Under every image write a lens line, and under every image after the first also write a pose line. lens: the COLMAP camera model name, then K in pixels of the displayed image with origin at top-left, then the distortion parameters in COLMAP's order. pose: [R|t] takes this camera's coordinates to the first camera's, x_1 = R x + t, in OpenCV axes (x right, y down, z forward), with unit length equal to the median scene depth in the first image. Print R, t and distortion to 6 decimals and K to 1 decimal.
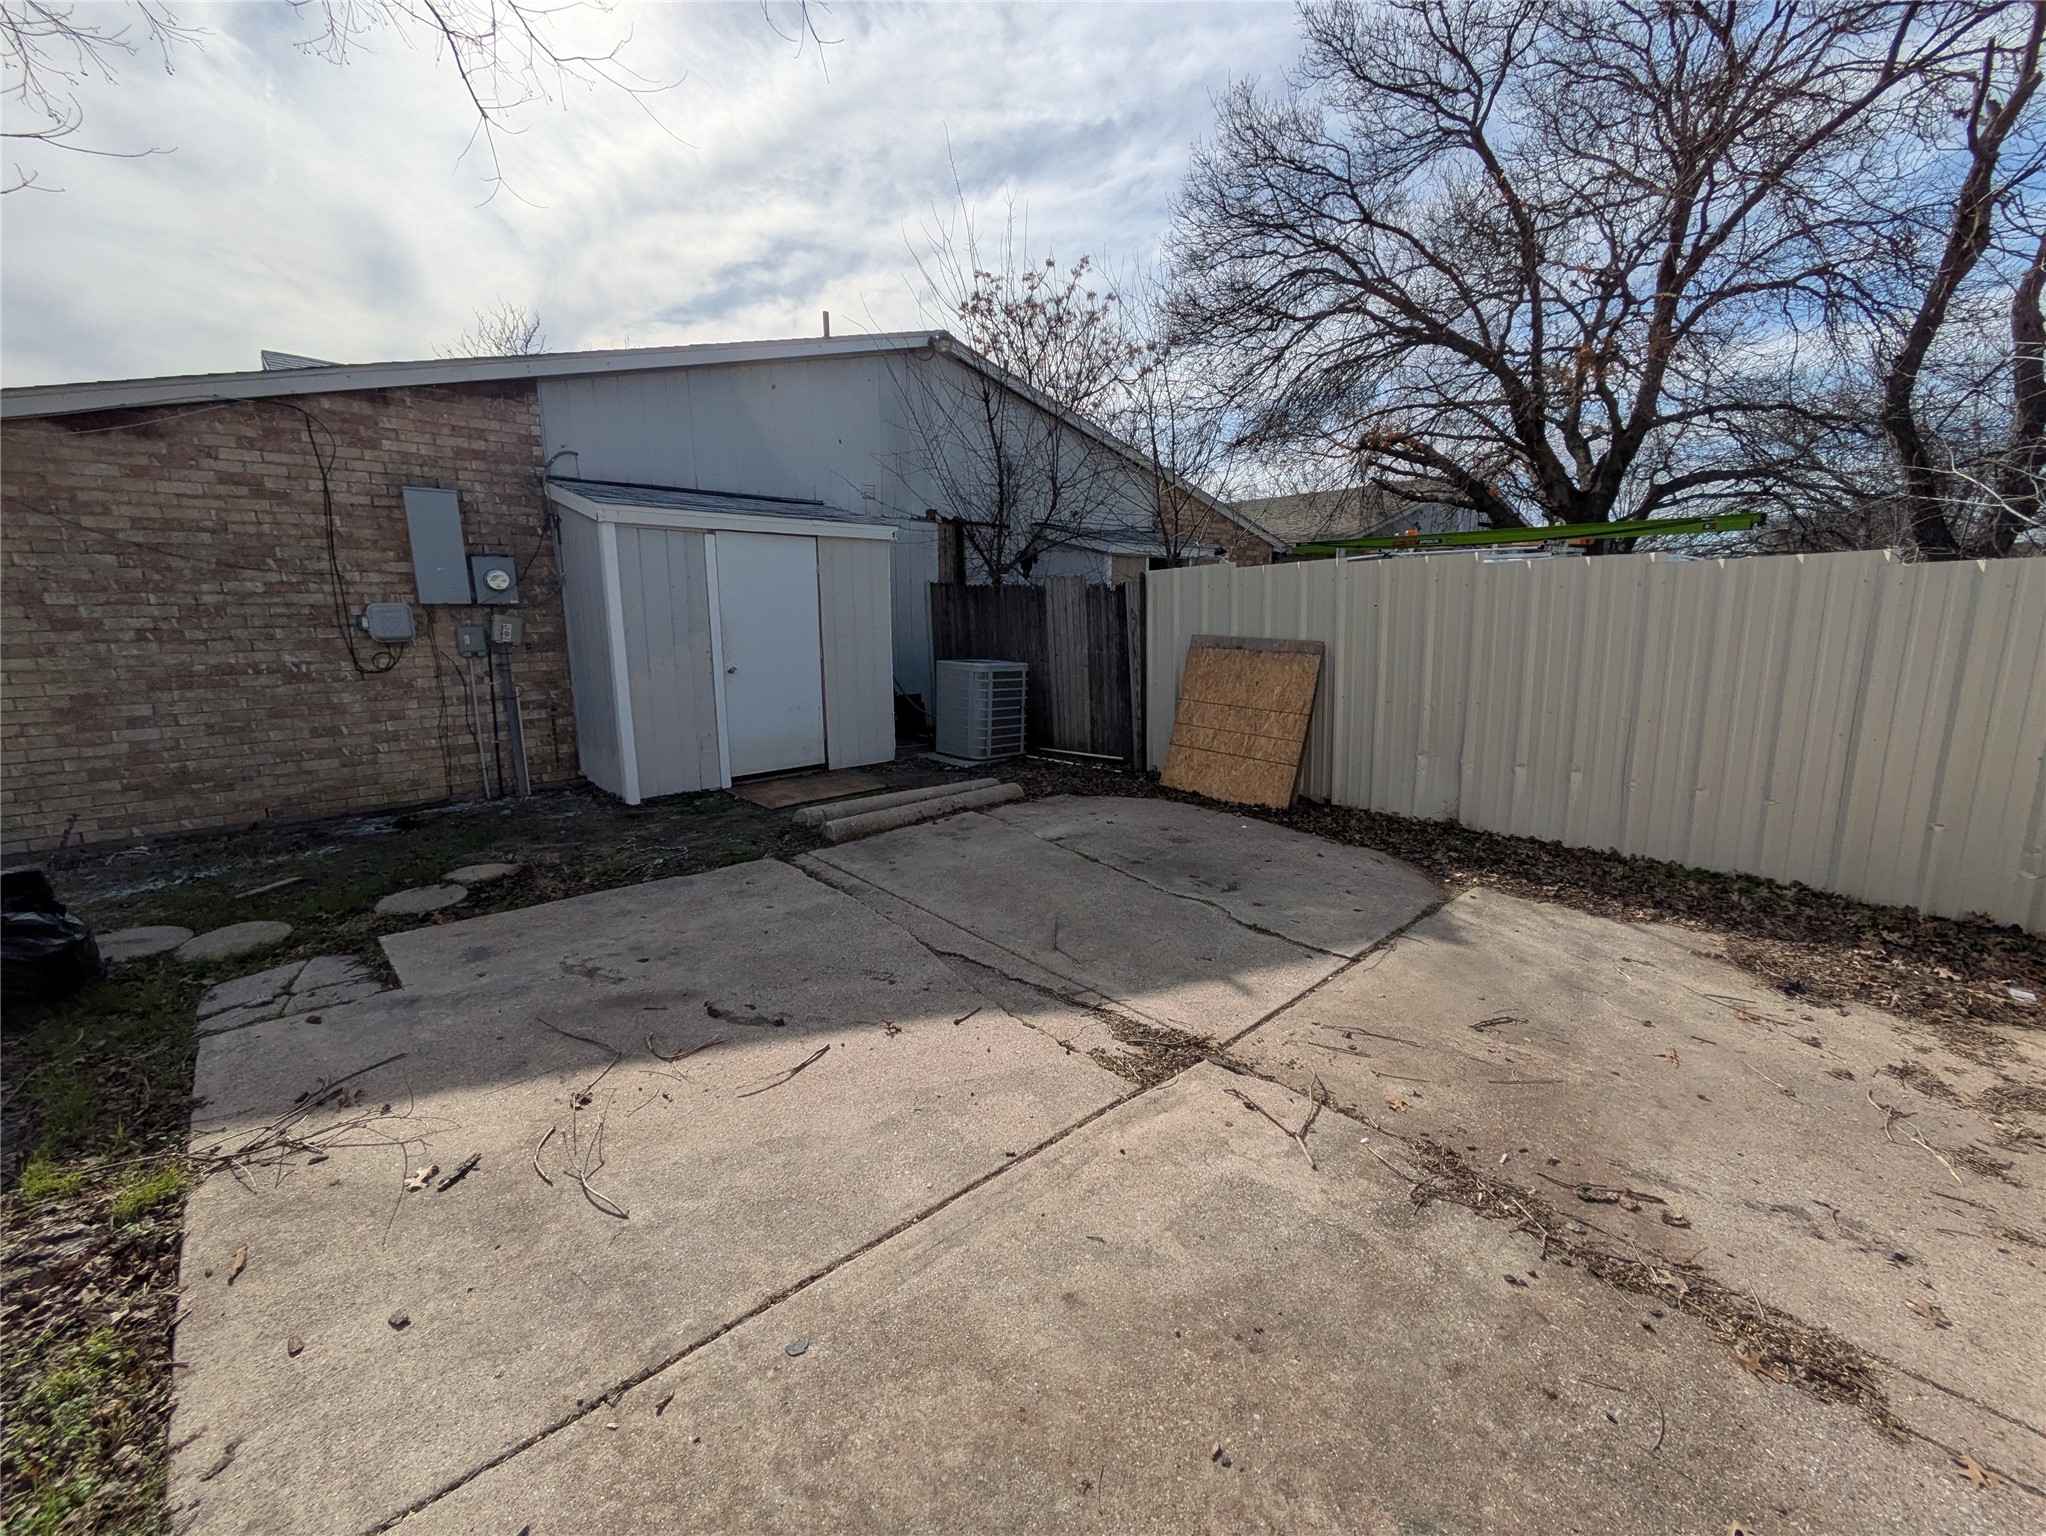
lens RADIAL K [[810.0, 0, 1034.5], [0, 810.0, 776.7], [0, 0, 1]] dist [-0.007238, 0.004263]
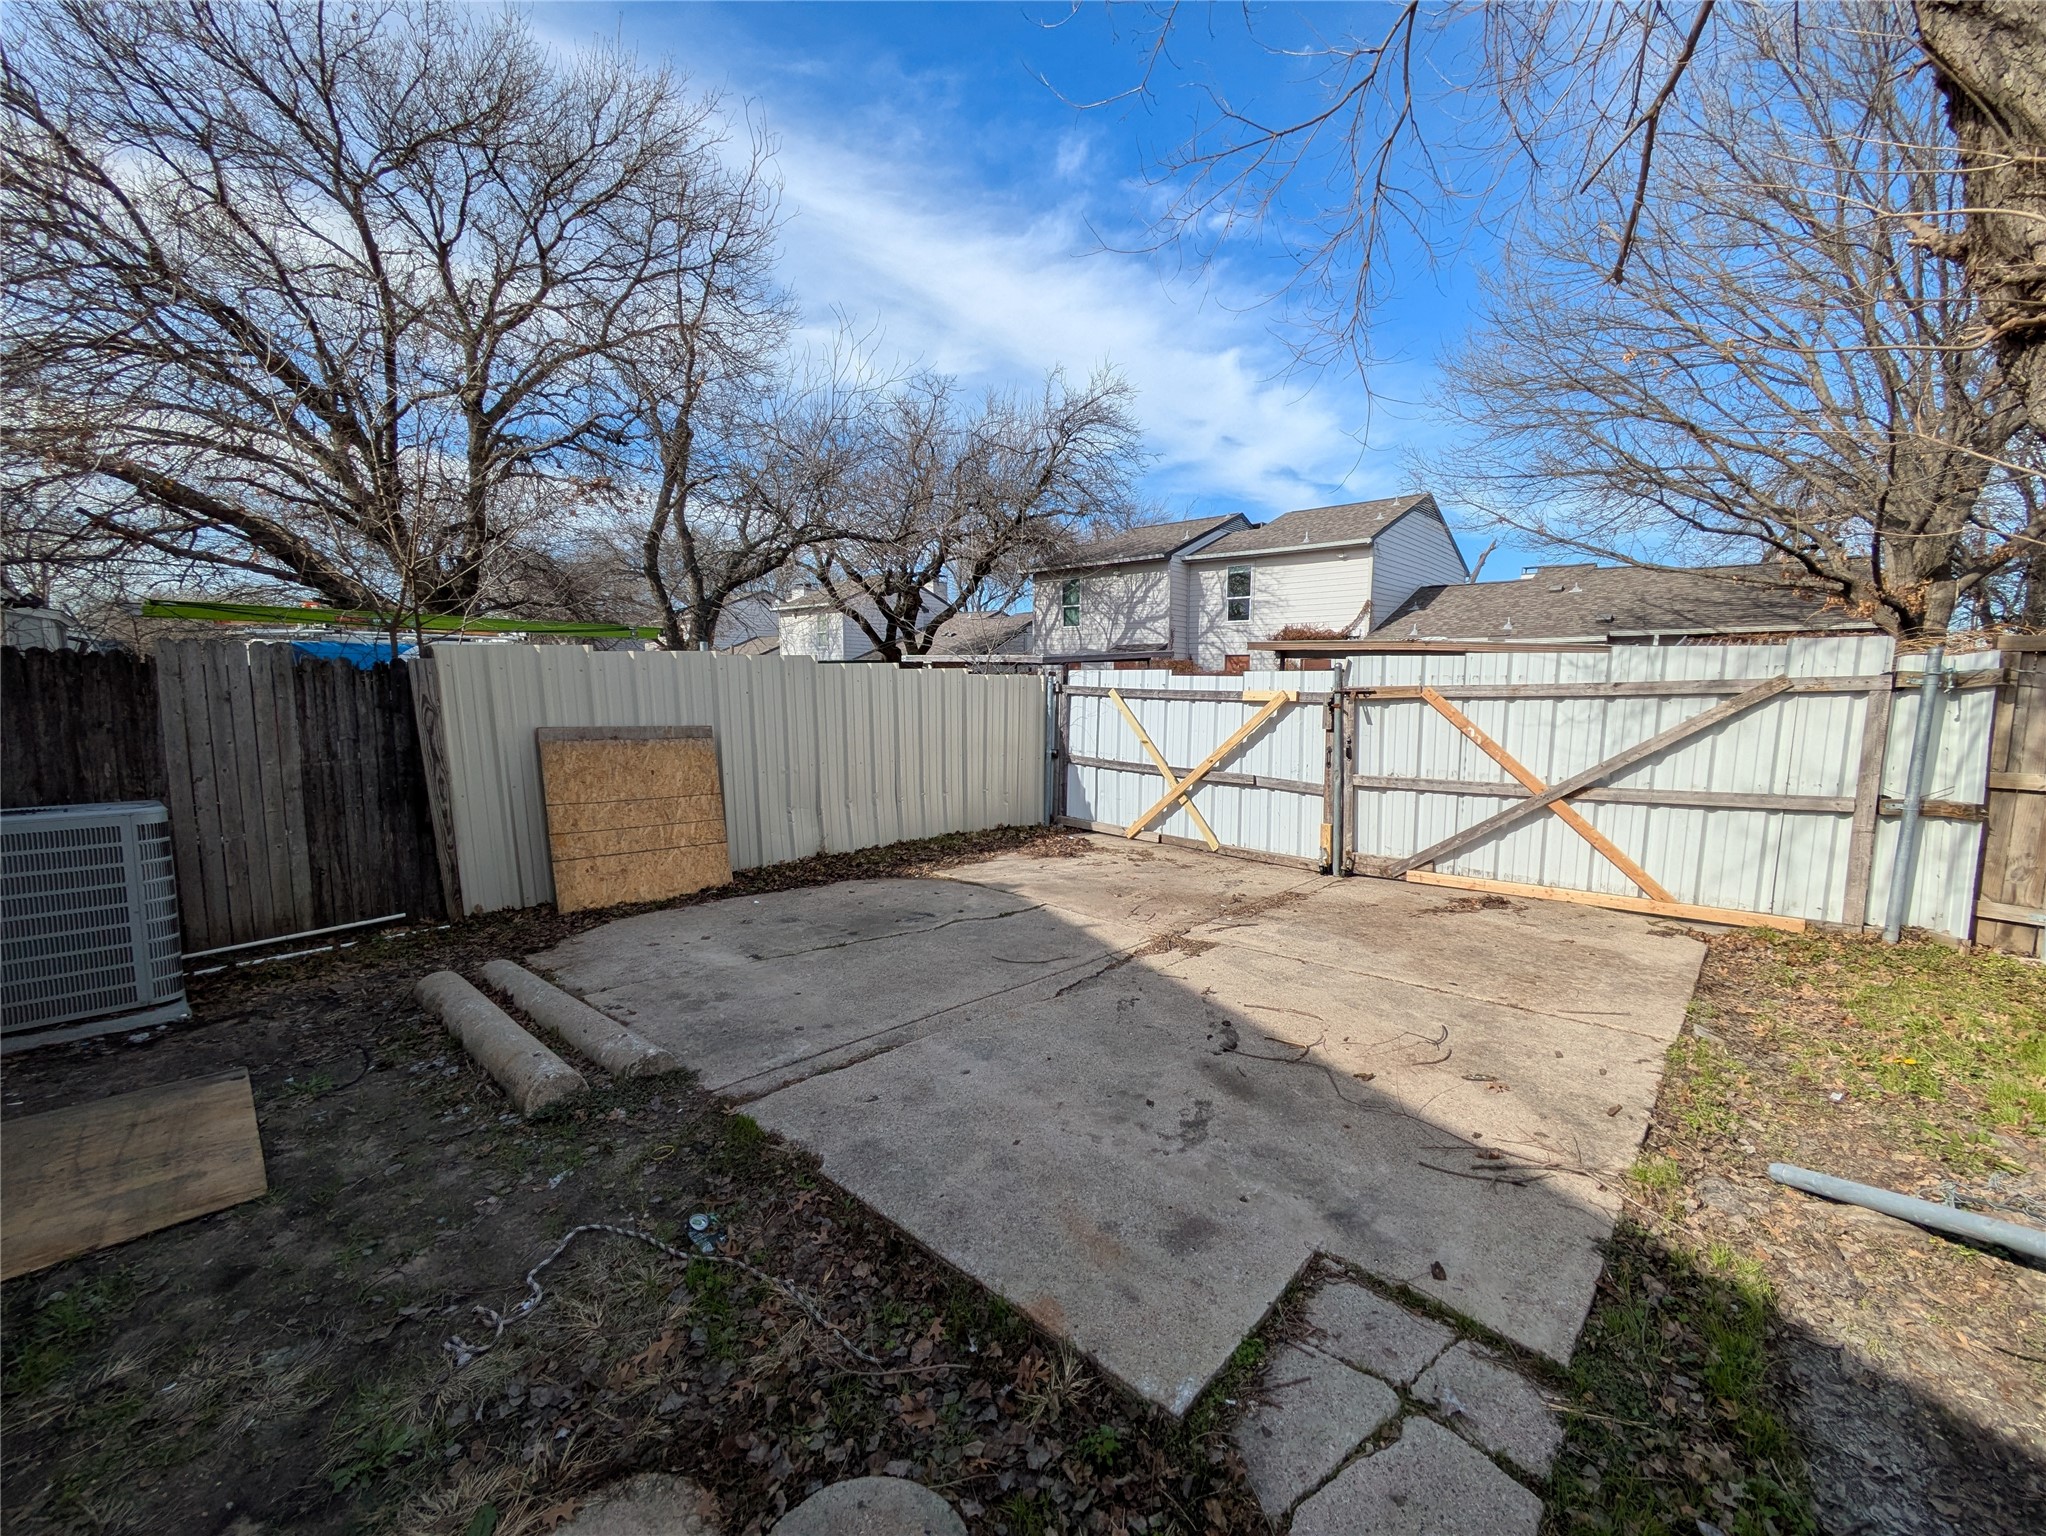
lens RADIAL K [[810.0, 0, 1034.5], [0, 810.0, 776.7], [0, 0, 1]] dist [-0.007238, 0.004263]
pose [[-0.054727, -0.100893, 0.993391, -1.166982], [0.203753, 0.972820, 0.110029, -0.204394], [-0.977492, 0.208428, -0.032683, 0.974670]]
